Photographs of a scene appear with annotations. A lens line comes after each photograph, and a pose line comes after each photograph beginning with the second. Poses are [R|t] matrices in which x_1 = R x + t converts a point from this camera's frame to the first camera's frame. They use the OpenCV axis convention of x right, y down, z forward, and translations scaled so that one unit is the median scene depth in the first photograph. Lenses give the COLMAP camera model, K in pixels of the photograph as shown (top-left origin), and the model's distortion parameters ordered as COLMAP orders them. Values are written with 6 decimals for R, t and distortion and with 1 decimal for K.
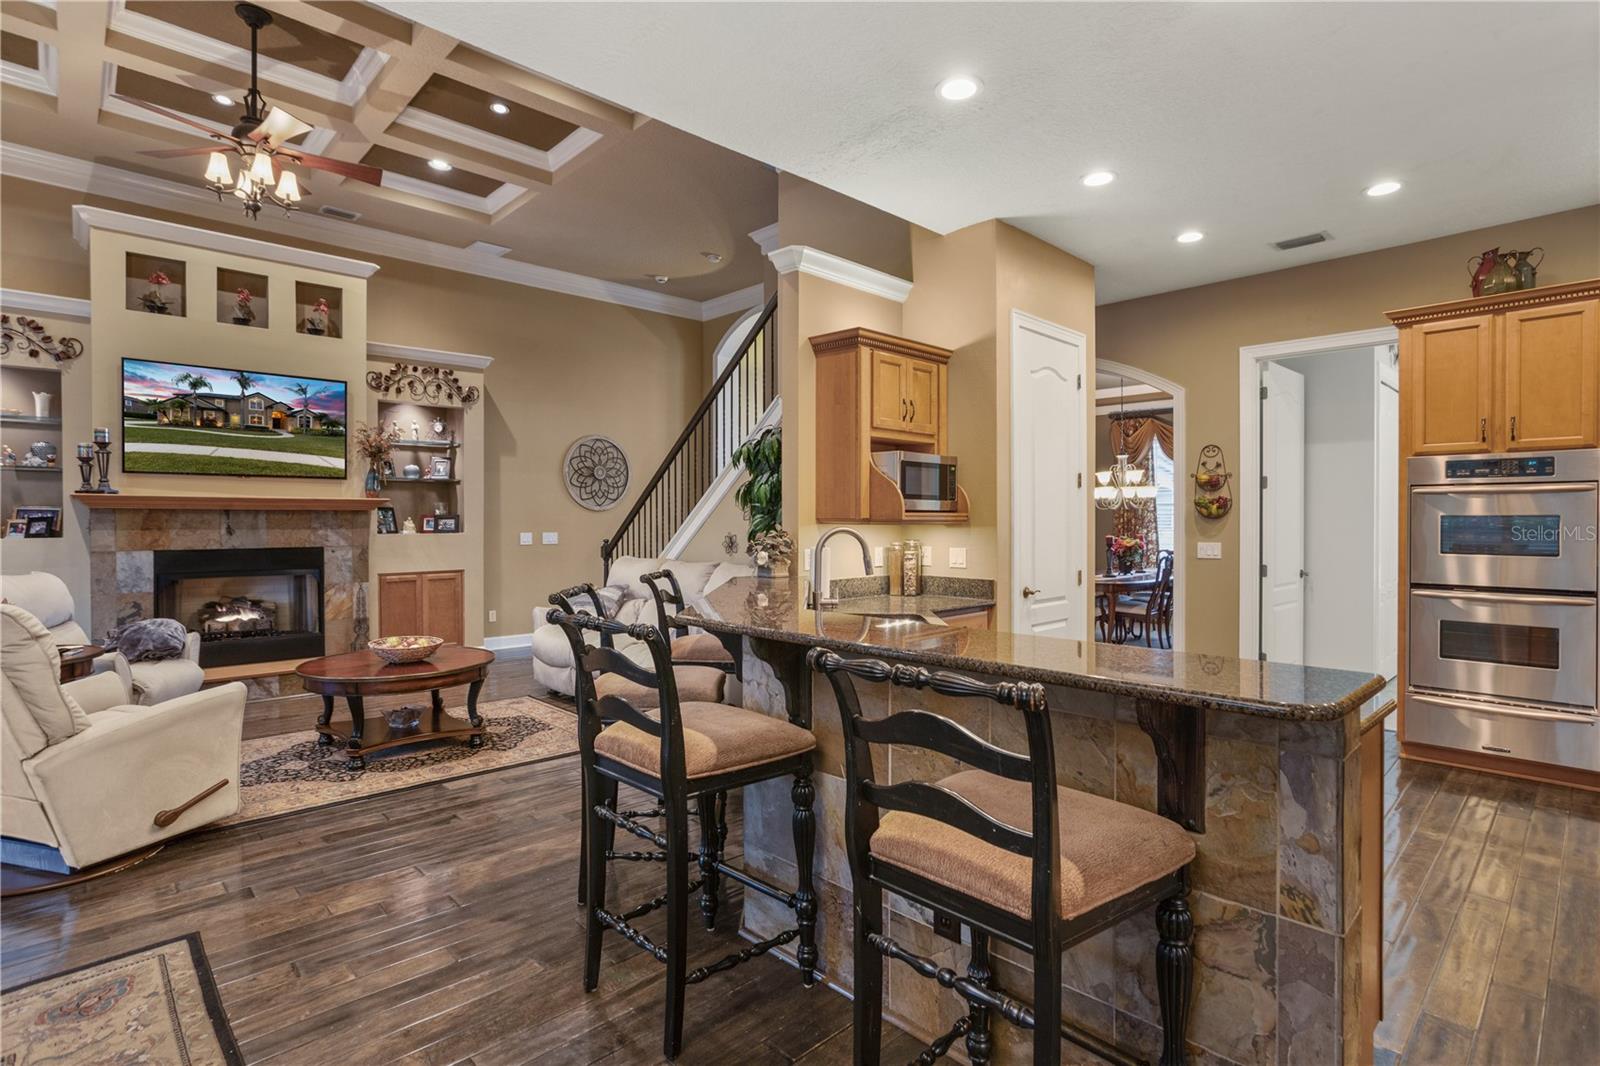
lens RADIAL K [[787.6, 0, 797.6], [0, 787.6, 526.6], [0, 0, 1]] dist [-0.046771, 0.024791]
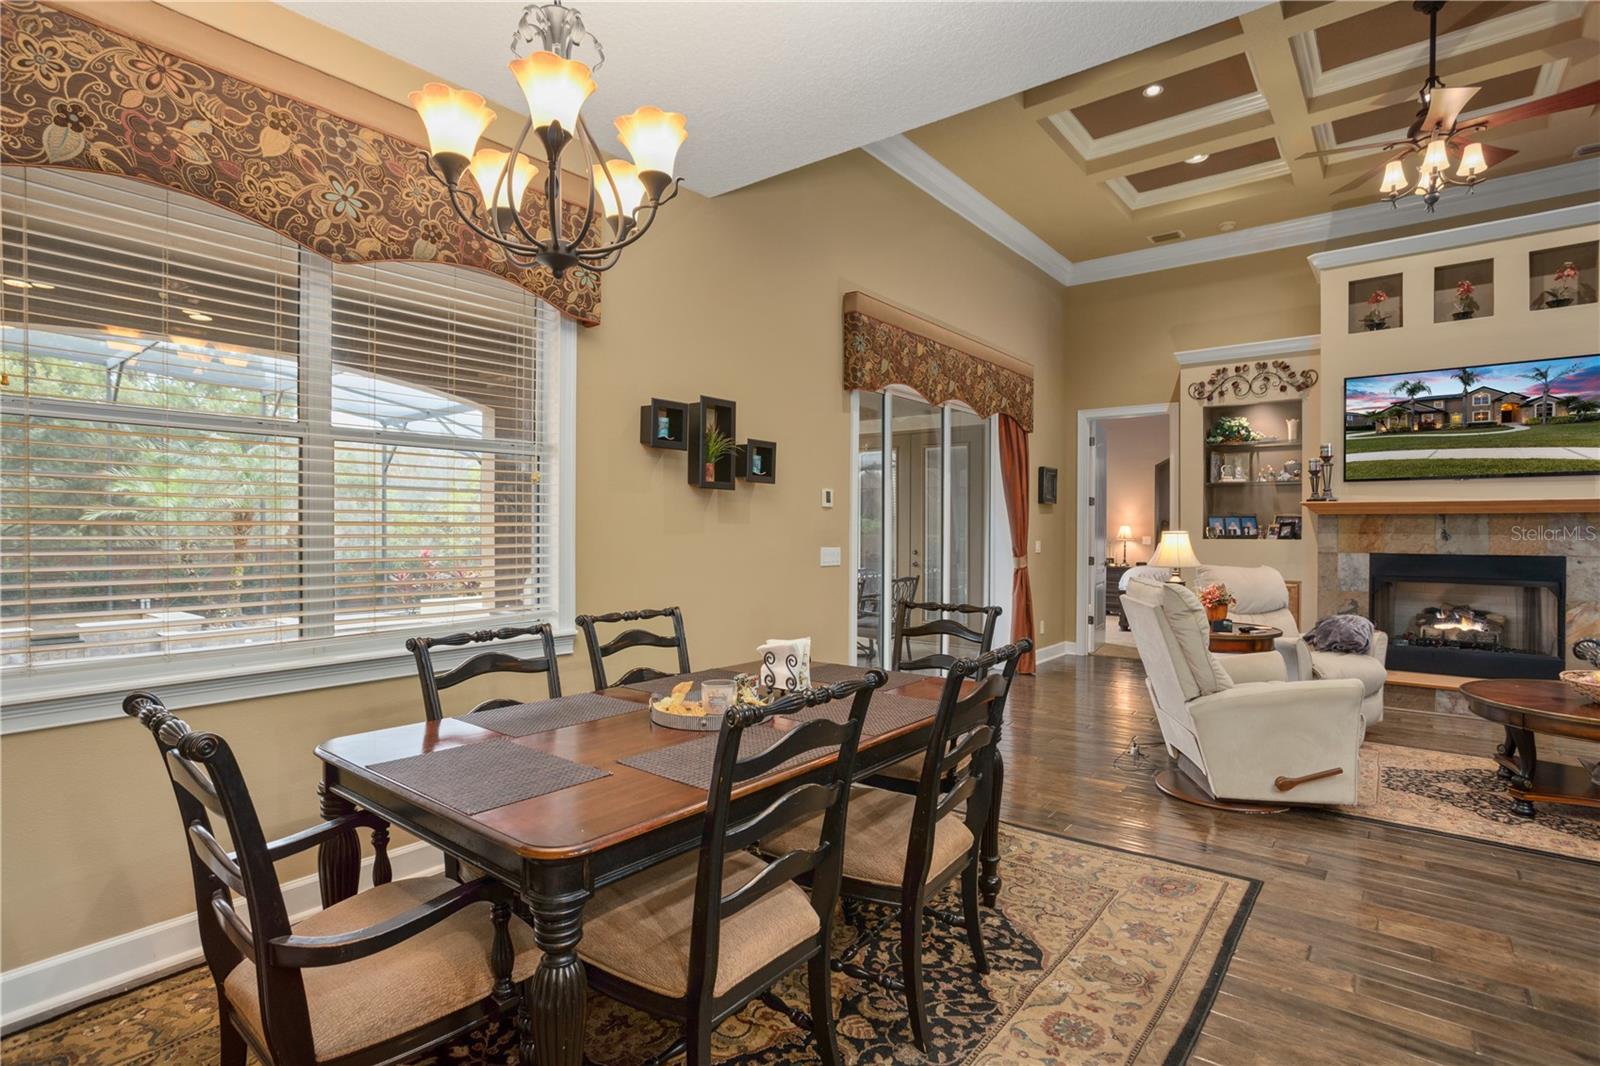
lens RADIAL K [[787.6, 0, 802.1], [0, 787.6, 533.1], [0, 0, 1]] dist [-0.046771, 0.024791]
pose [[0.141056, 0.008204, -0.989968, 0.116129], [-0.009666, 0.999929, 0.006909, 0.003577], [0.989954, 0.008595, 0.141126, 0.071361]]
